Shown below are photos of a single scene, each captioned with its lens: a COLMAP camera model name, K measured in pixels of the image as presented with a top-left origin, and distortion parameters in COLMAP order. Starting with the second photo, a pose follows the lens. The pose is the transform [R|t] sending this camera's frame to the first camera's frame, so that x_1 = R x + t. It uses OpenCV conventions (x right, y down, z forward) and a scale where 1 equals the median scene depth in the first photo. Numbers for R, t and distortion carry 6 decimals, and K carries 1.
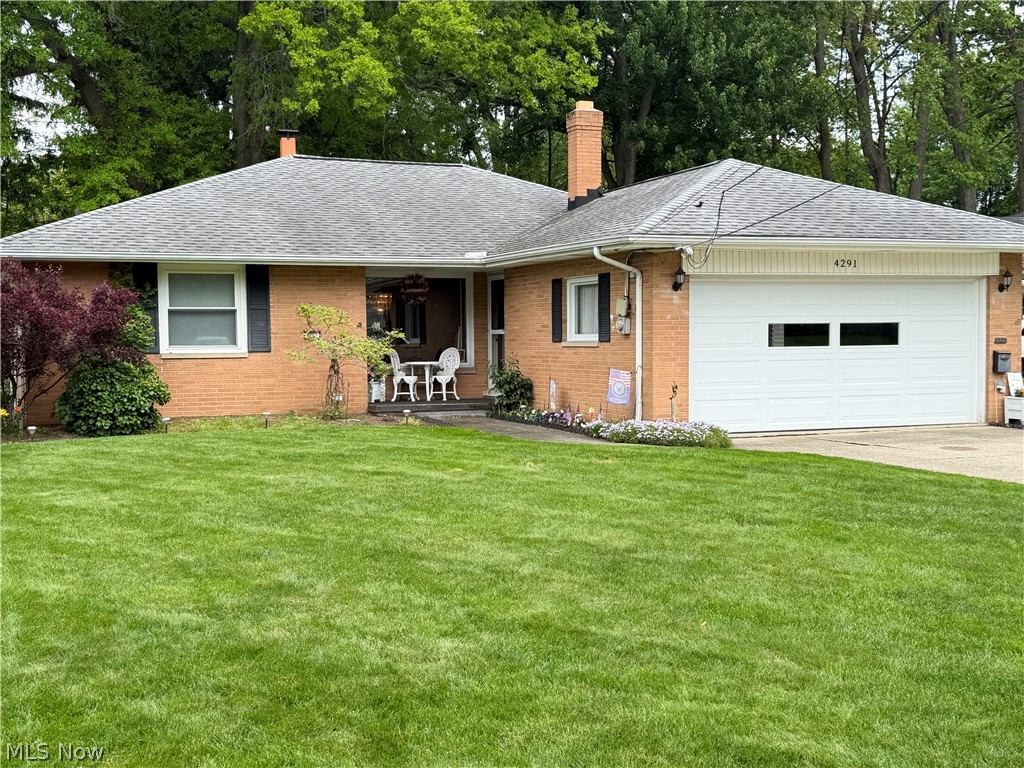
lens RADIAL K [[1562.5, 0, 505.9], [0, 1562.5, 405.9], [0, 0, 1]] dist [0.268116, 0.000000]
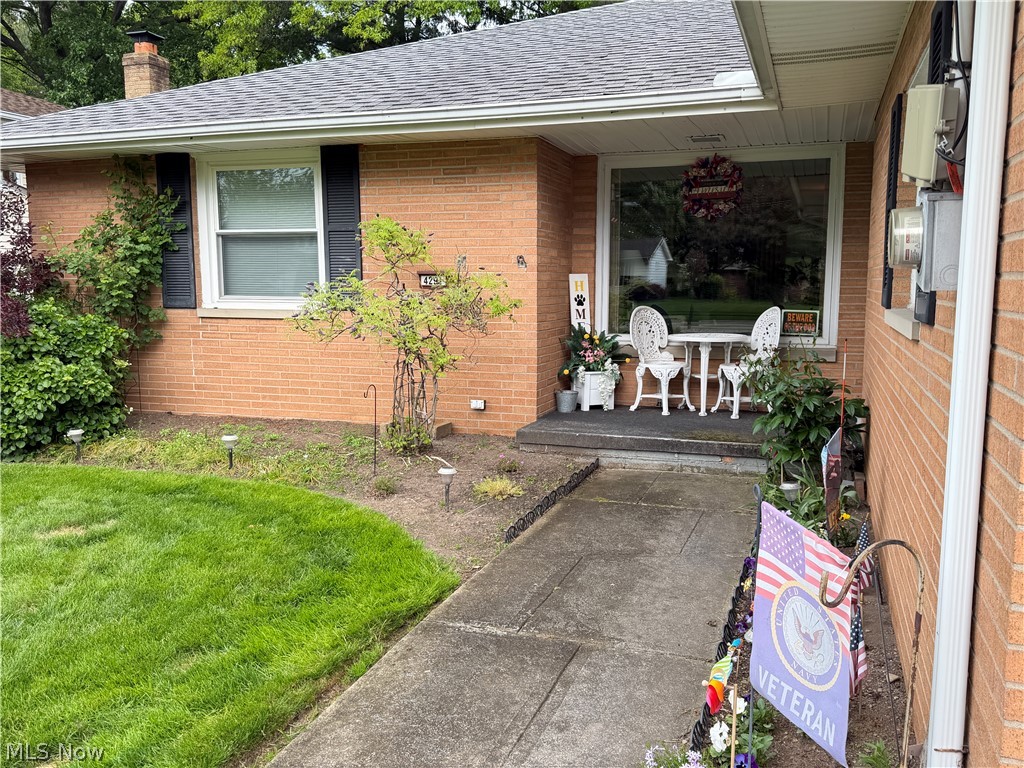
lens RADIAL K [[895.3, 0, 518.2], [0, 895.3, 393.1], [0, 0, 1]] dist [0.093014, -0.010952]
pose [[0.751921, 0.092861, -0.652681, 0.095958], [-0.037317, 0.994438, 0.098493, -0.038241], [0.658197, -0.049703, 0.751204, 0.795173]]
